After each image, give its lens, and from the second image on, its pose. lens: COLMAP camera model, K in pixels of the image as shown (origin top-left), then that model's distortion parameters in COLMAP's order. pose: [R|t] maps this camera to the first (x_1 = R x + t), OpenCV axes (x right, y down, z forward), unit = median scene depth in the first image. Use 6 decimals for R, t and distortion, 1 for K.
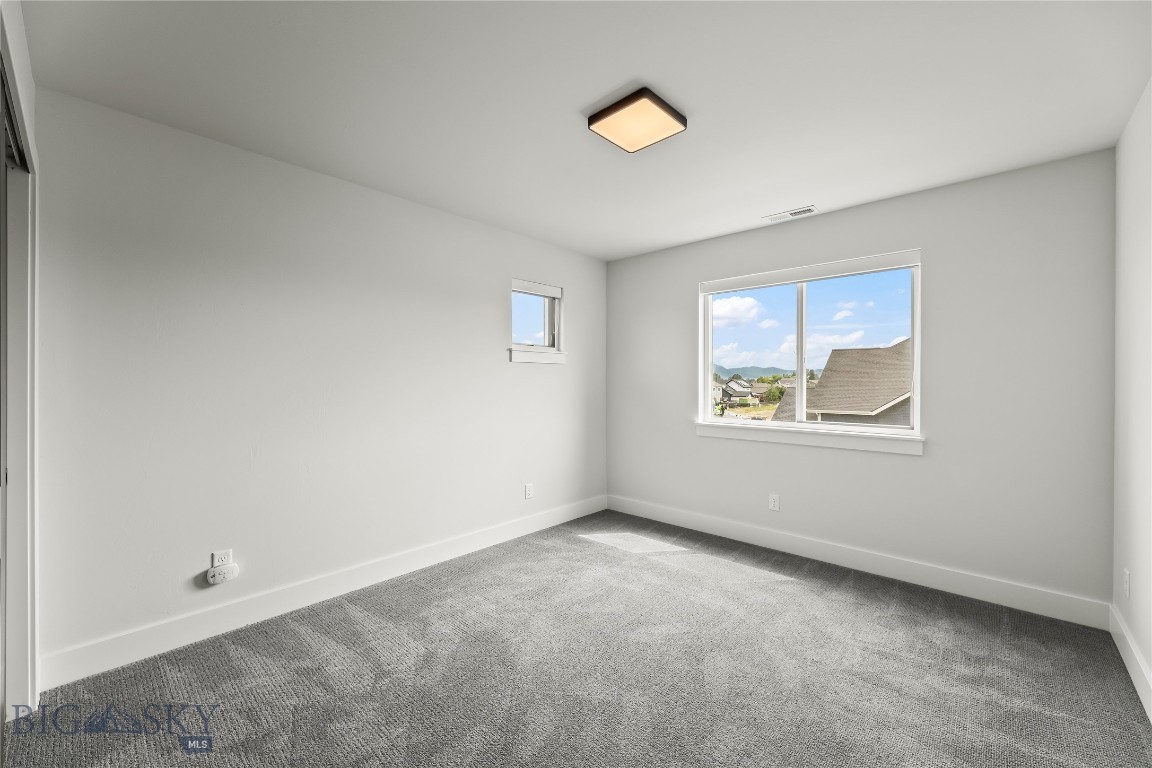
lens RADIAL K [[462.1, 0, 578.3], [0, 462.1, 381.4], [0, 0, 1]] dist [0.004315, 0.000315]
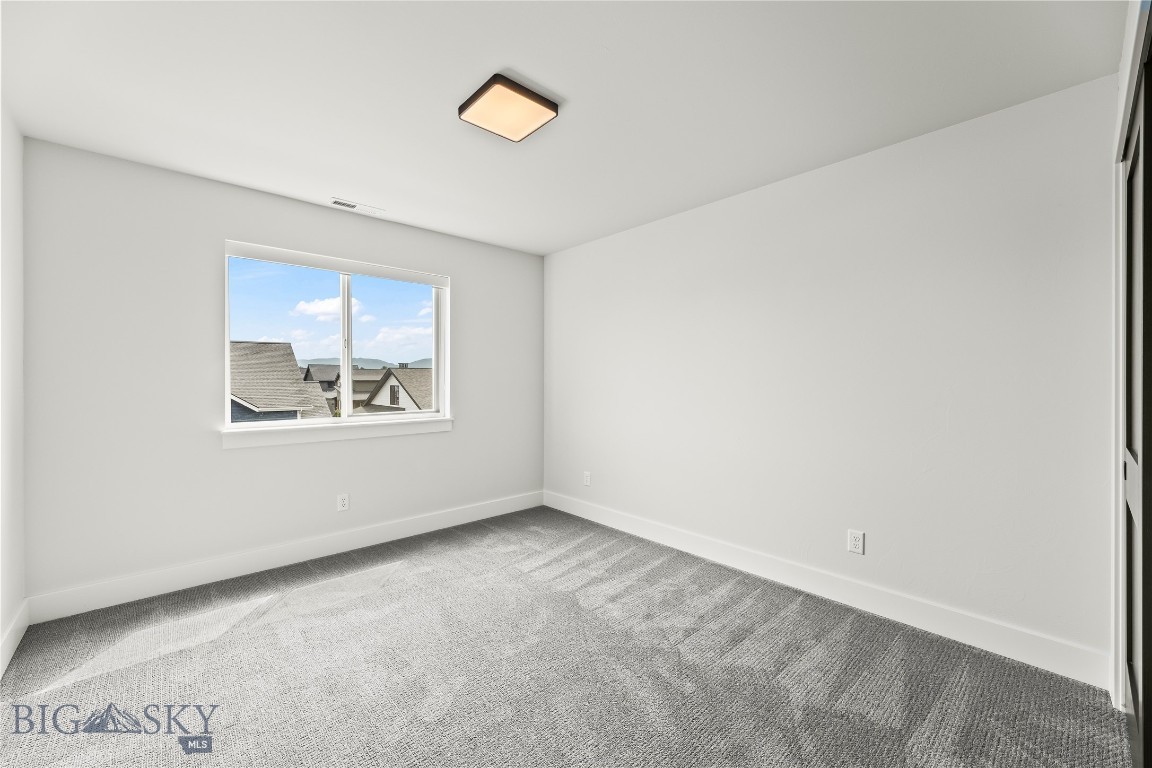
lens RADIAL K [[462.1, 0, 574.3], [0, 462.1, 384.9], [0, 0, 1]] dist [0.004315, 0.000315]
pose [[0.073364, -0.019487, 0.997115, -0.523353], [-0.003327, 0.999799, 0.019785, -0.003070], [-0.997300, -0.004769, 0.073285, 0.486401]]
